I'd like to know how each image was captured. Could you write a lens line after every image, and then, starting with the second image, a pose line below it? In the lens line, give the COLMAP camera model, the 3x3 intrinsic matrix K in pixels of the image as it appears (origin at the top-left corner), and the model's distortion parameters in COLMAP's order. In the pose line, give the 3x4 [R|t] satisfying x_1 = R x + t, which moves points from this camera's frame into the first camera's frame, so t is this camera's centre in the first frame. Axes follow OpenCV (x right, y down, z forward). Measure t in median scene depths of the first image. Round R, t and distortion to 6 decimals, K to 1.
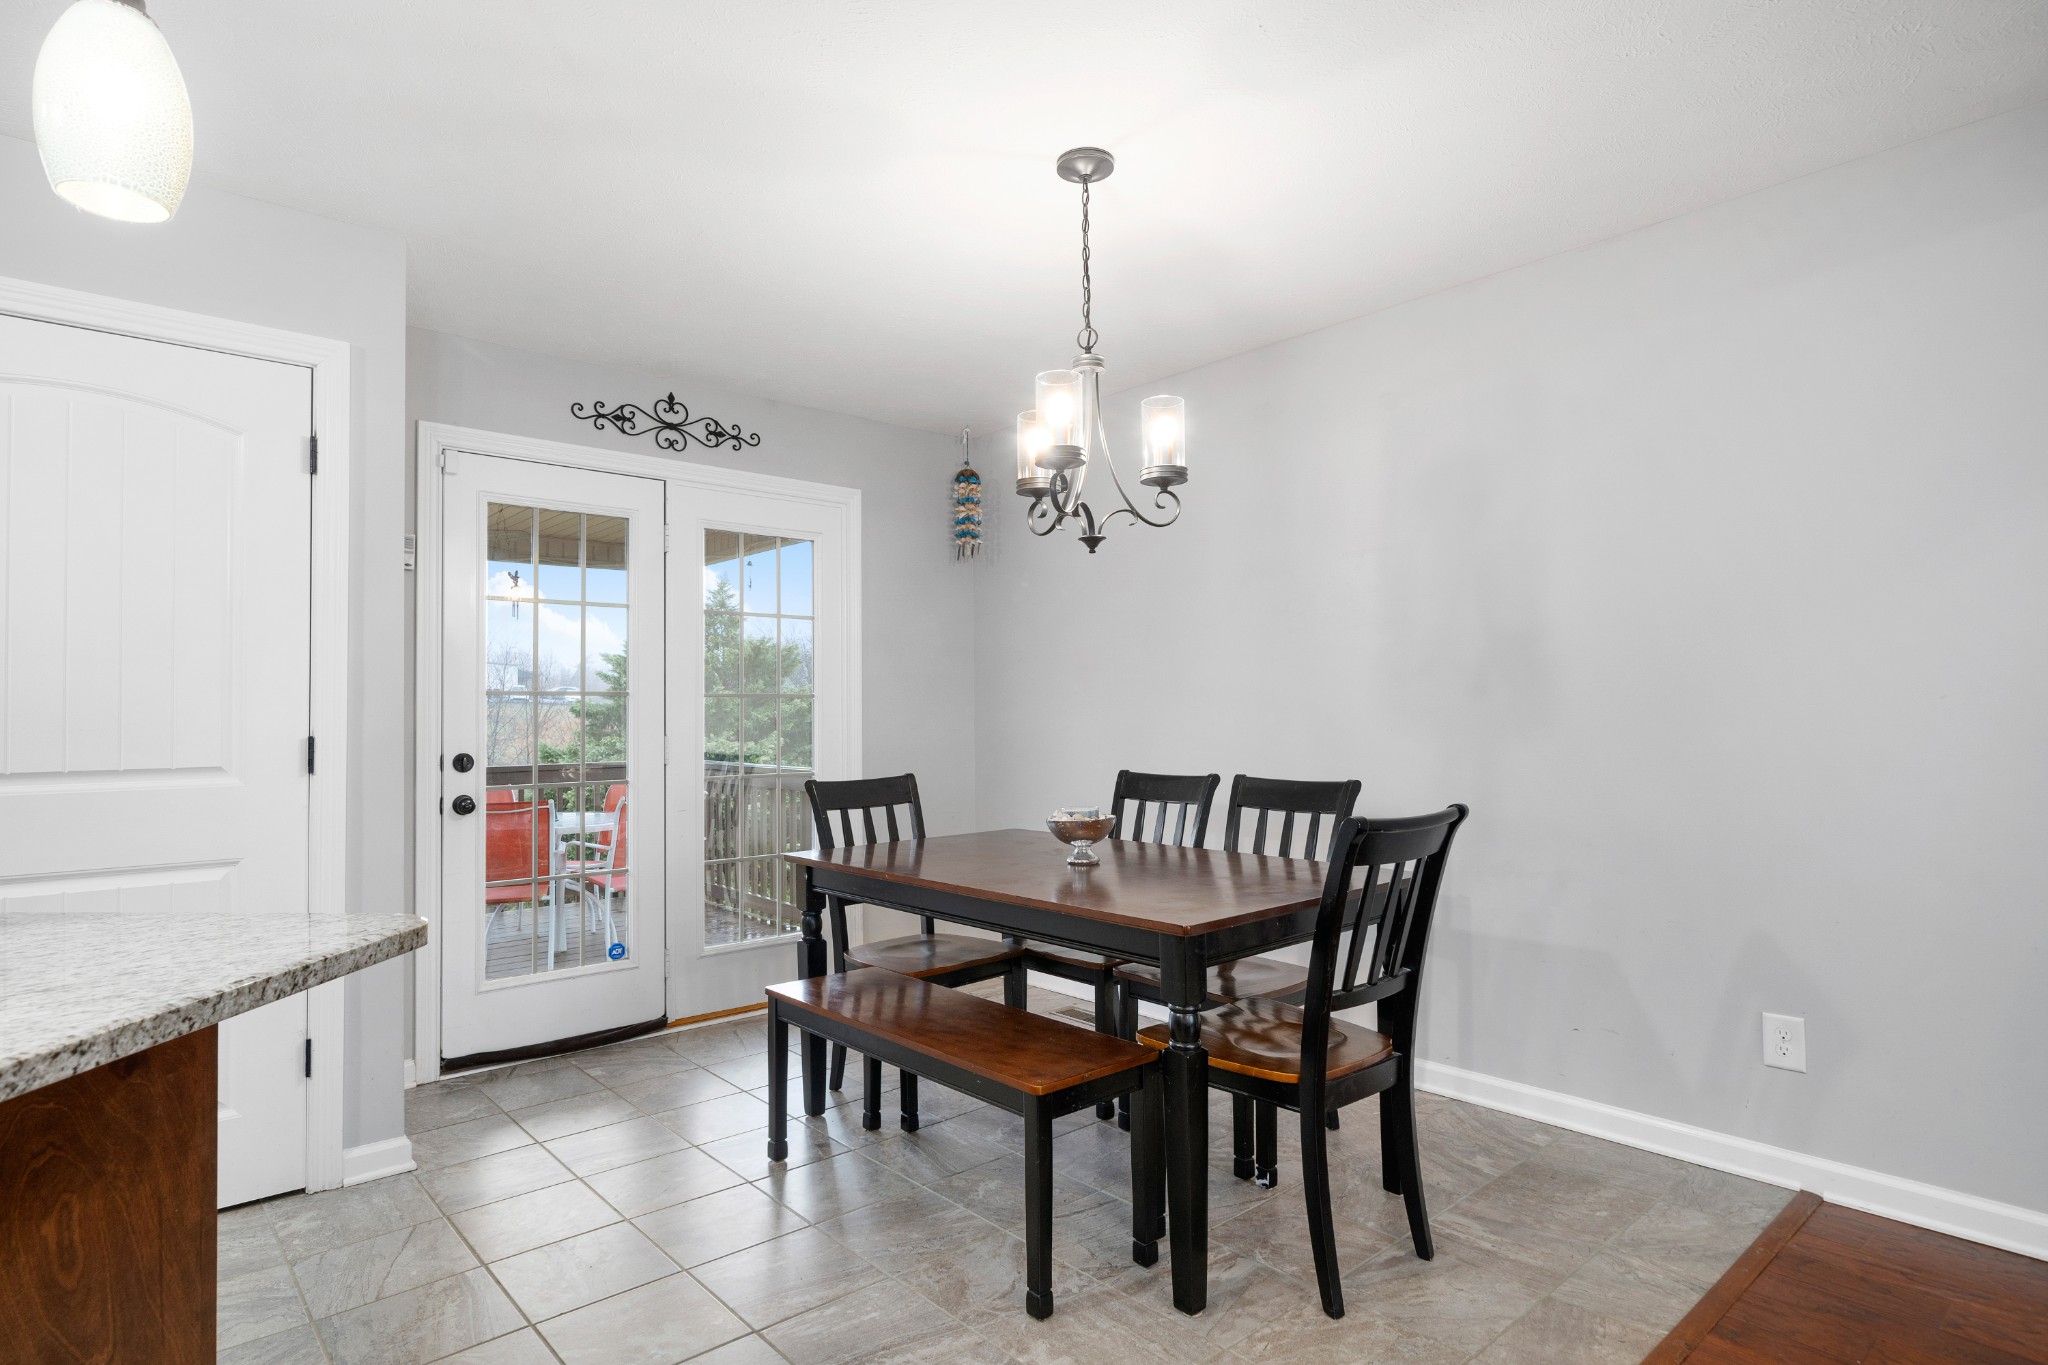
lens RADIAL K [[1046.2, 0, 993.4], [0, 1046.2, 696.5], [0, 0, 1]] dist [0.006701, 0.001106]
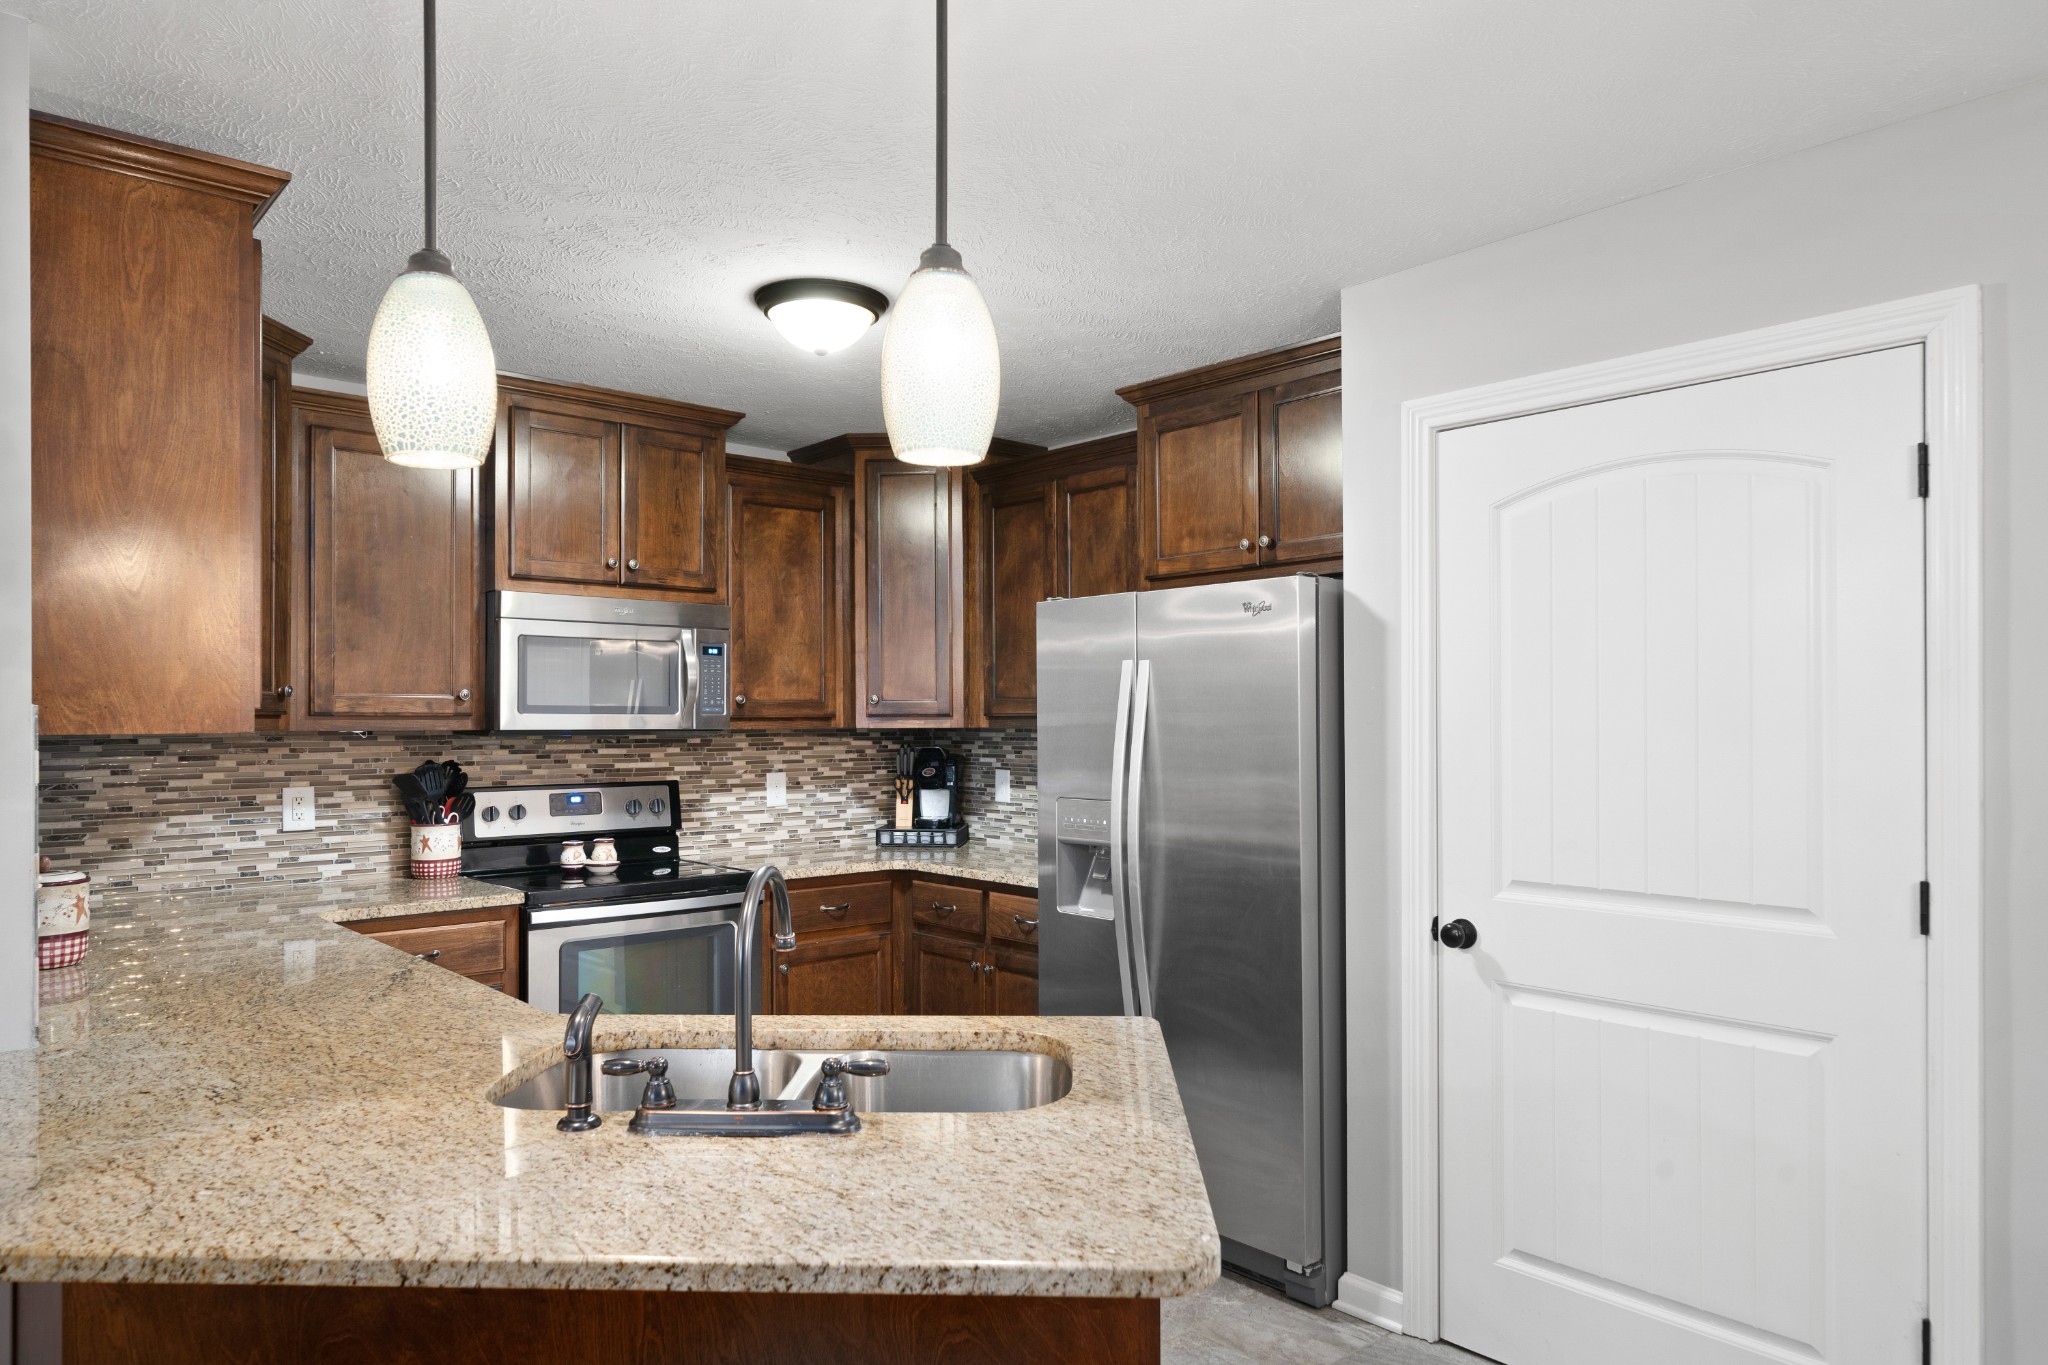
lens RADIAL K [[1264.2, 0, 1021.2], [0, 1264.2, 694.7], [0, 0, 1]] dist [-0.001644, -0.002794]
pose [[0.006224, -0.009240, -0.999938, 0.161262], [0.021765, 0.999722, -0.009102, -0.082776], [0.999744, -0.021707, 0.006423, 0.377688]]
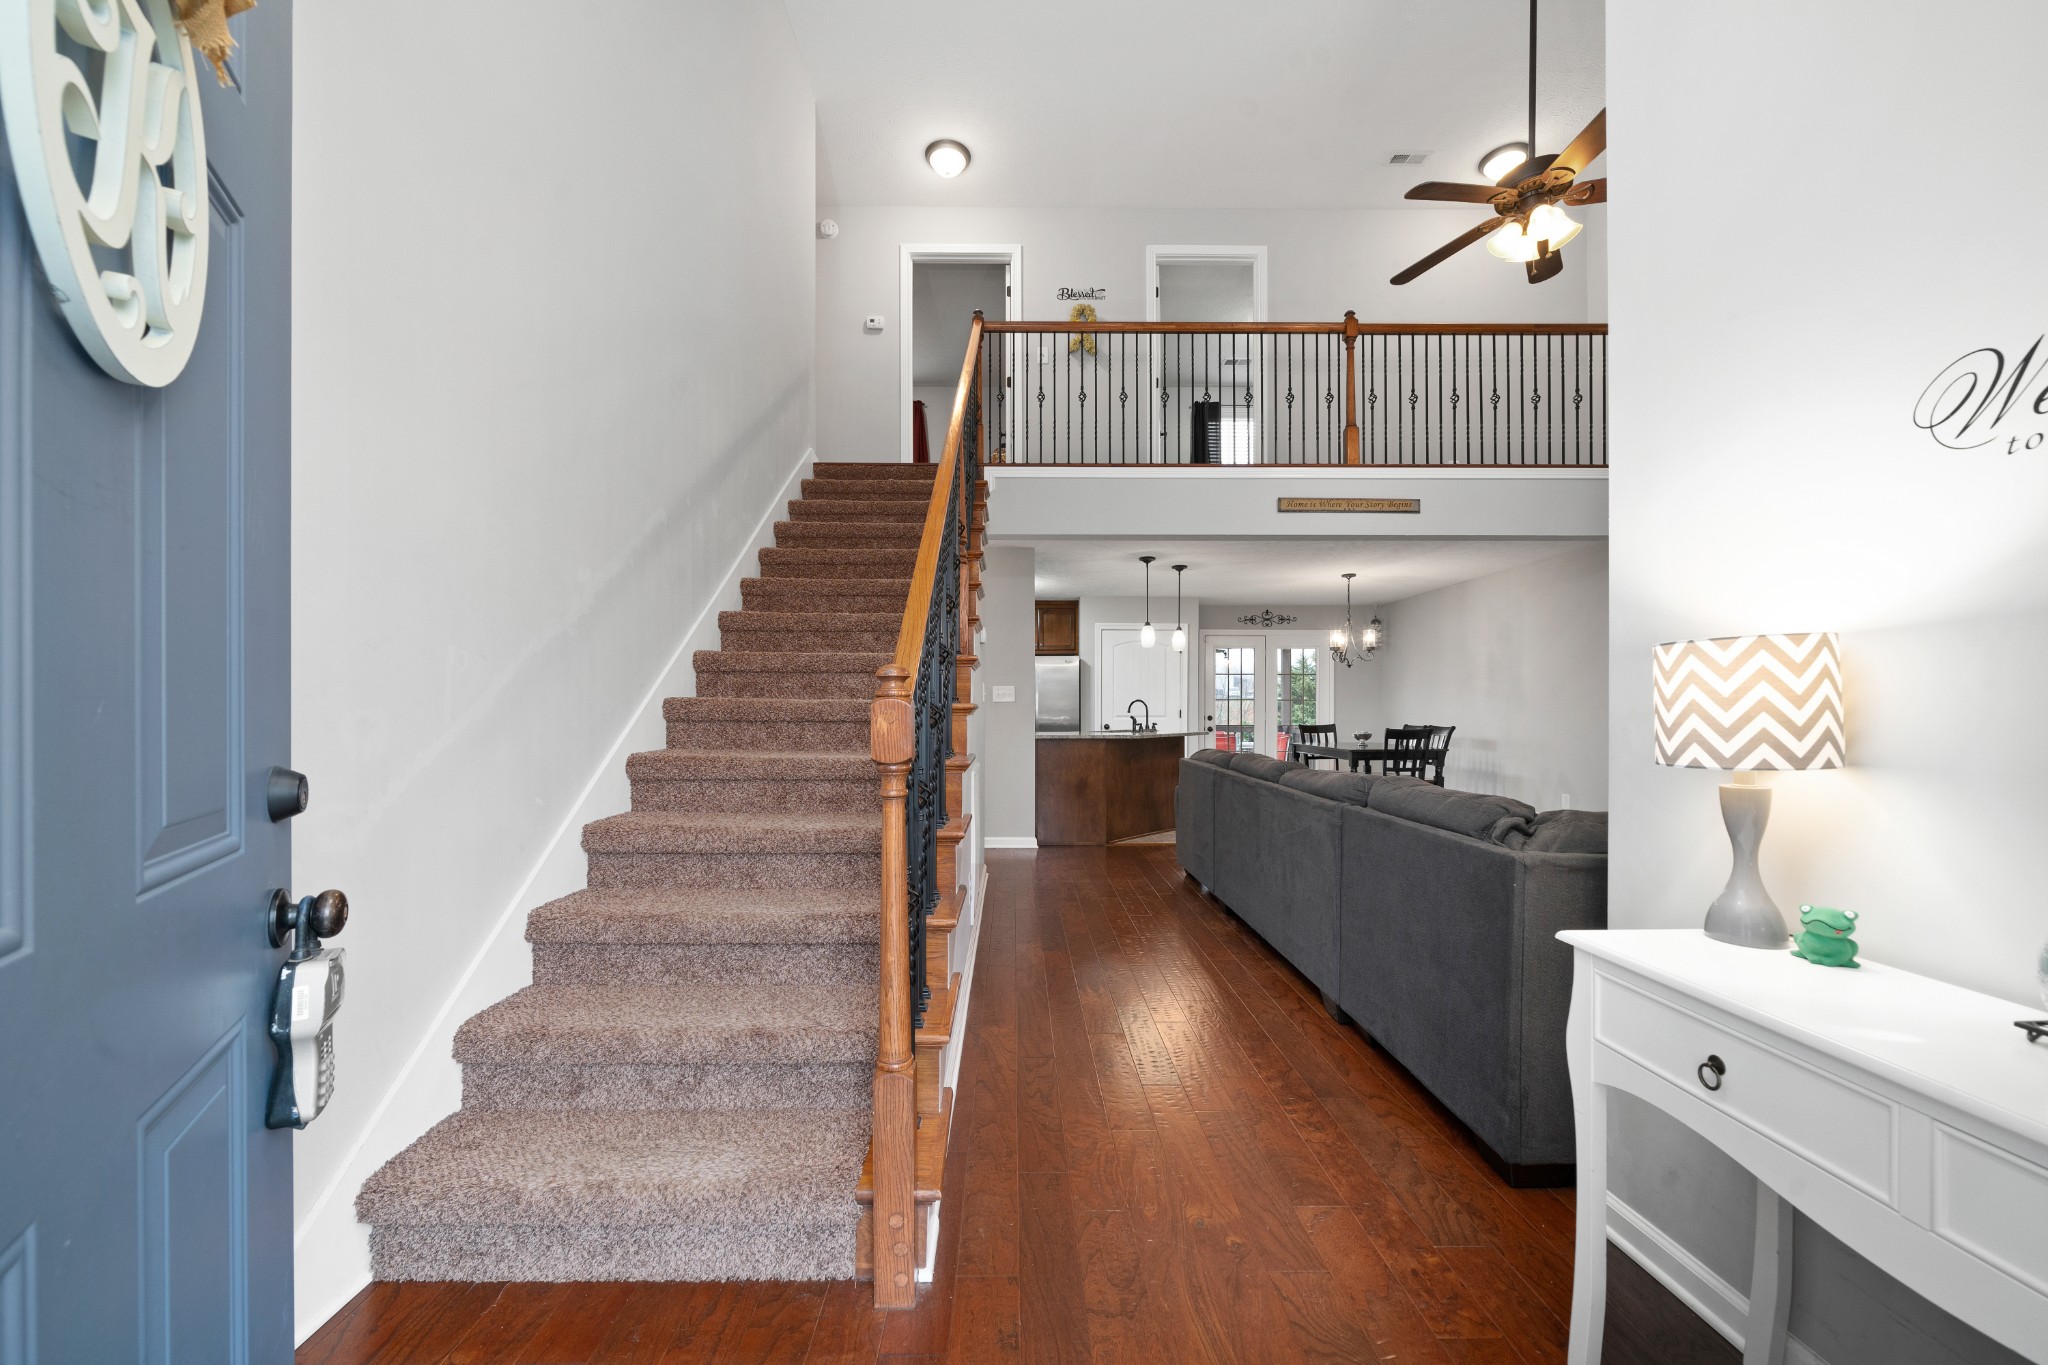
lens RADIAL K [[783.2, 0, 1003.8], [0, 783.2, 703.2], [0, 0, 1]] dist [-0.004364, 0.000828]
pose [[0.760980, 0.004424, -0.648761, 0.935718], [0.001764, 0.999959, 0.008888, -0.020262], [0.648773, -0.007908, 0.760940, -2.006996]]
